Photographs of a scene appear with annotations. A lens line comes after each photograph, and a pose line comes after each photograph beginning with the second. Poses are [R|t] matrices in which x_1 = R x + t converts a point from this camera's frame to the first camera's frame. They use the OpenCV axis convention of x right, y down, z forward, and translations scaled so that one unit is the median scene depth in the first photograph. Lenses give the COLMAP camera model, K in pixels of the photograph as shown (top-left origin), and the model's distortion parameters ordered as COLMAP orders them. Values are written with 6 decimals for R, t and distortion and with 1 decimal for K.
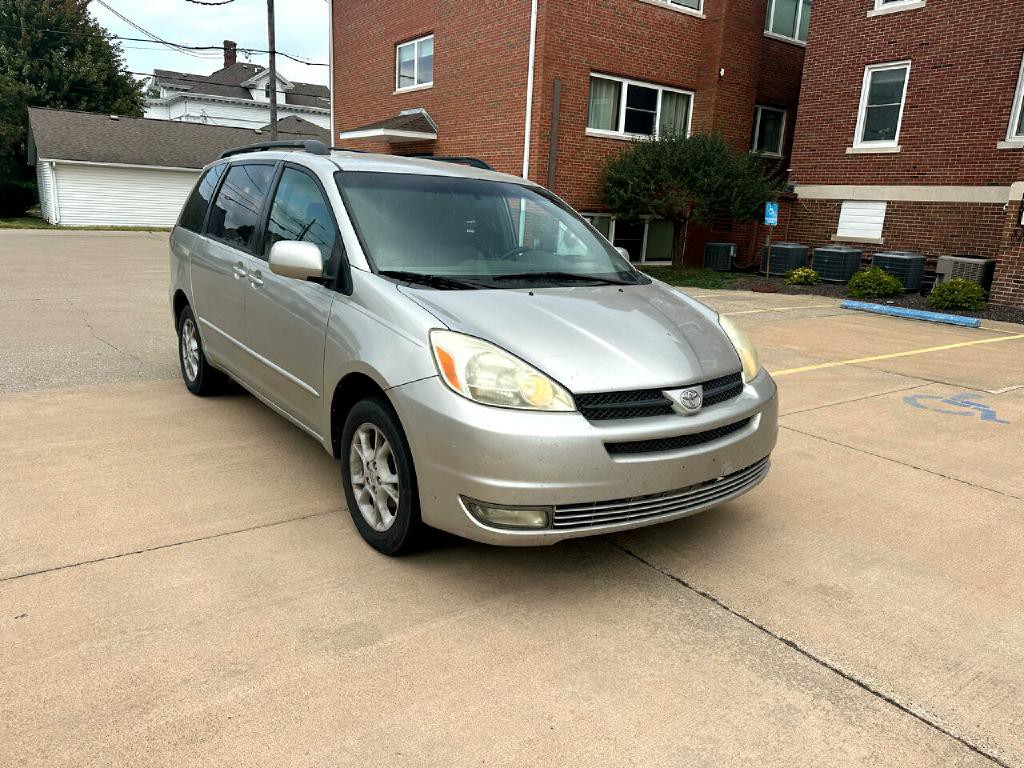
lens RADIAL K [[721.0, 0, 513.9], [0, 721.0, 383.2], [0, 0, 1]] dist [0.047458, -0.065817]
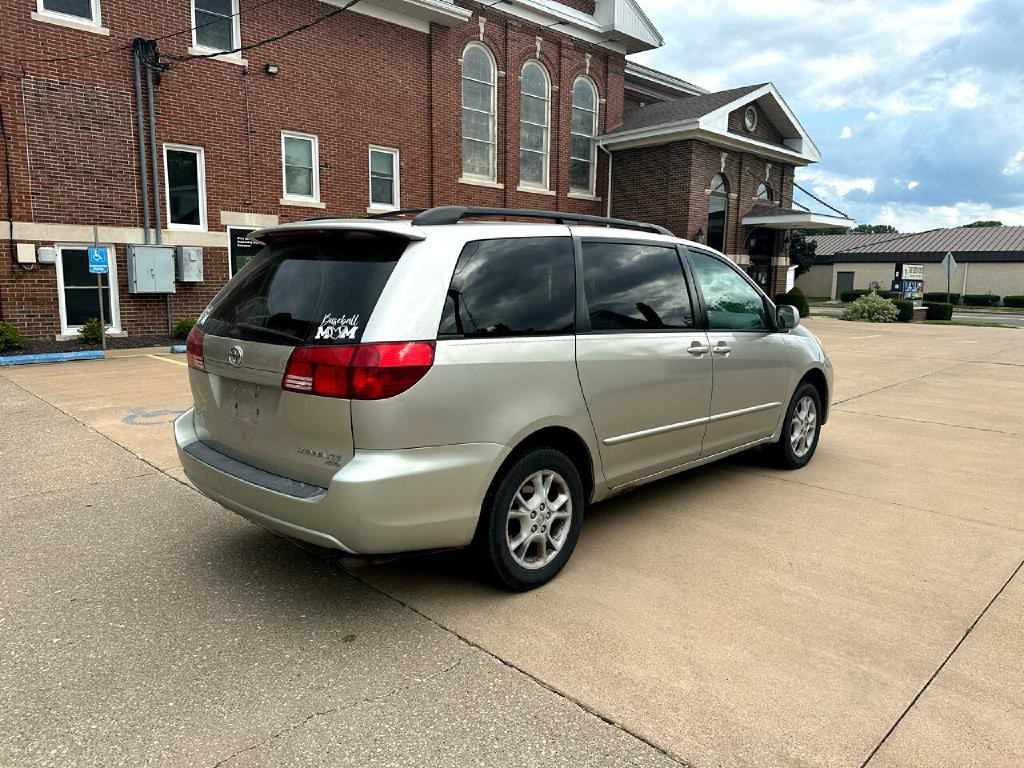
lens RADIAL K [[727.3, 0, 519.5], [0, 727.3, 374.4], [0, 0, 1]] dist [0.004068, -0.005882]
pose [[-0.165268, -0.183705, 0.968989, -0.362297], [0.216196, 0.951854, 0.217330, -0.108126], [-0.962261, 0.245409, -0.117595, 0.372931]]
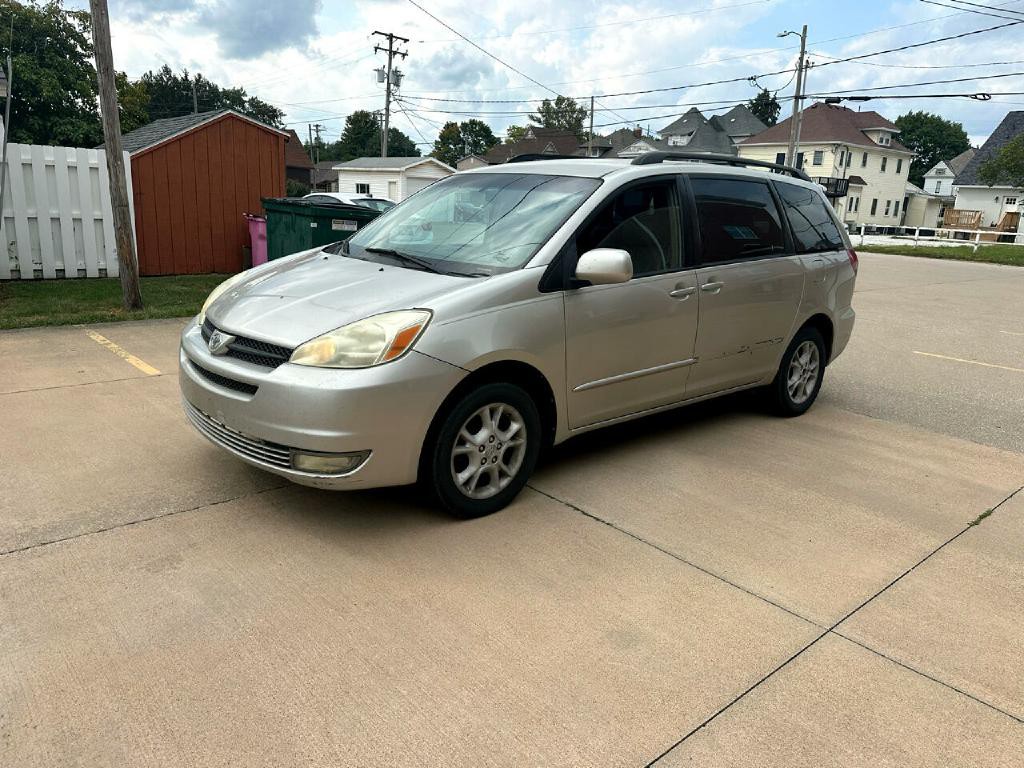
lens RADIAL K [[721.0, 0, 513.9], [0, 721.0, 383.2], [0, 0, 1]] dist [0.047458, -0.065817]
pose [[0.100557, 0.208255, -0.972892, 0.267248], [-0.276150, 0.945270, 0.173800, -0.046356], [0.955840, 0.251187, 0.152563, 0.239264]]
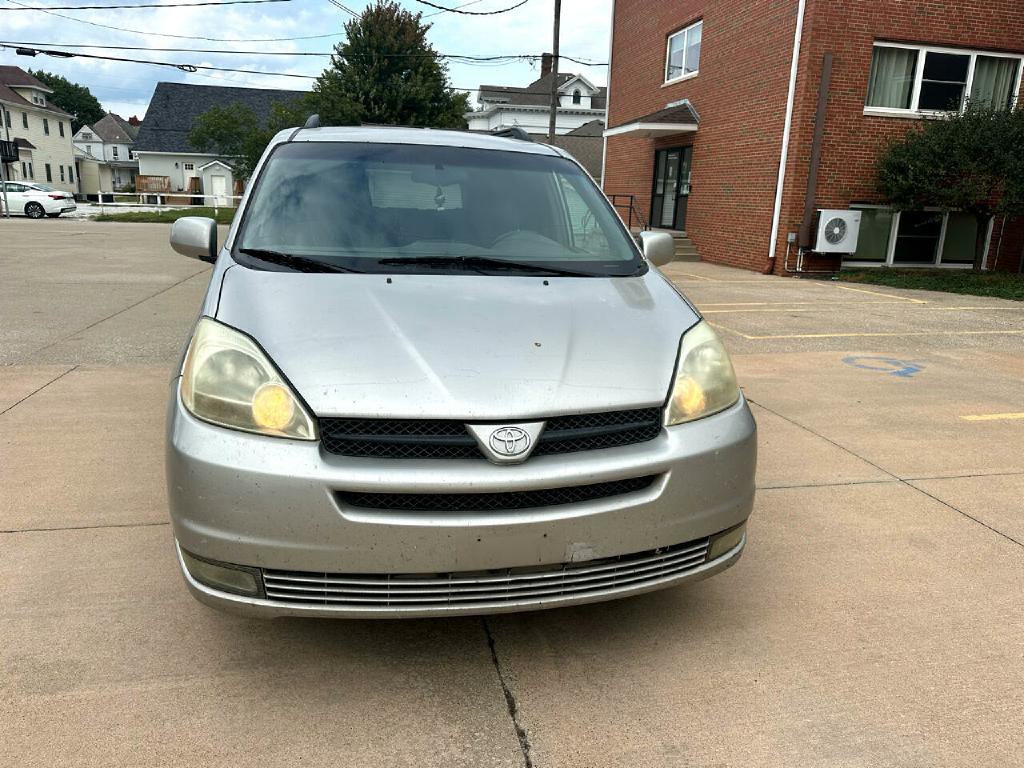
lens RADIAL K [[727.3, 0, 519.5], [0, 727.3, 374.4], [0, 0, 1]] dist [0.004068, -0.005882]
pose [[0.916574, 0.078596, -0.392065, 0.094473], [-0.084359, 0.996432, 0.002537, -0.007796], [0.390865, 0.030749, 0.919934, 0.070128]]
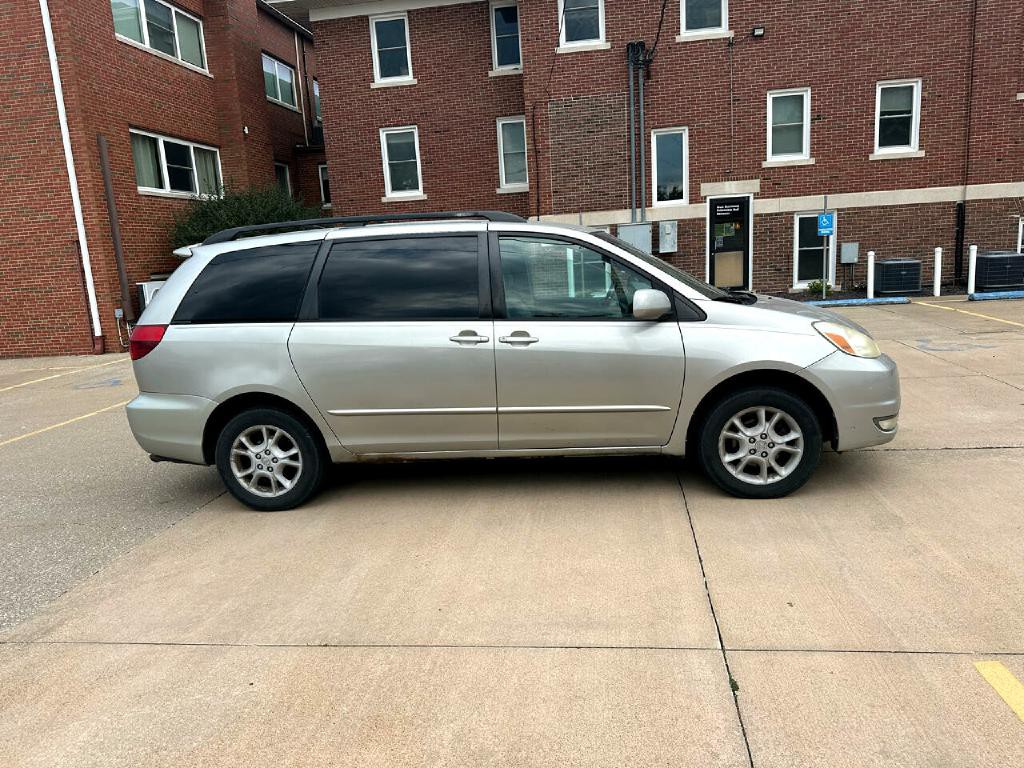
lens RADIAL K [[721.0, 0, 513.9], [0, 721.0, 383.2], [0, 0, 1]] dist [0.047458, -0.065817]
pose [[0.683277, -0.222283, 0.695502, -0.286721], [0.265297, 0.963013, 0.047146, -0.034109], [-0.680258, 0.152301, 0.716975, 0.064699]]
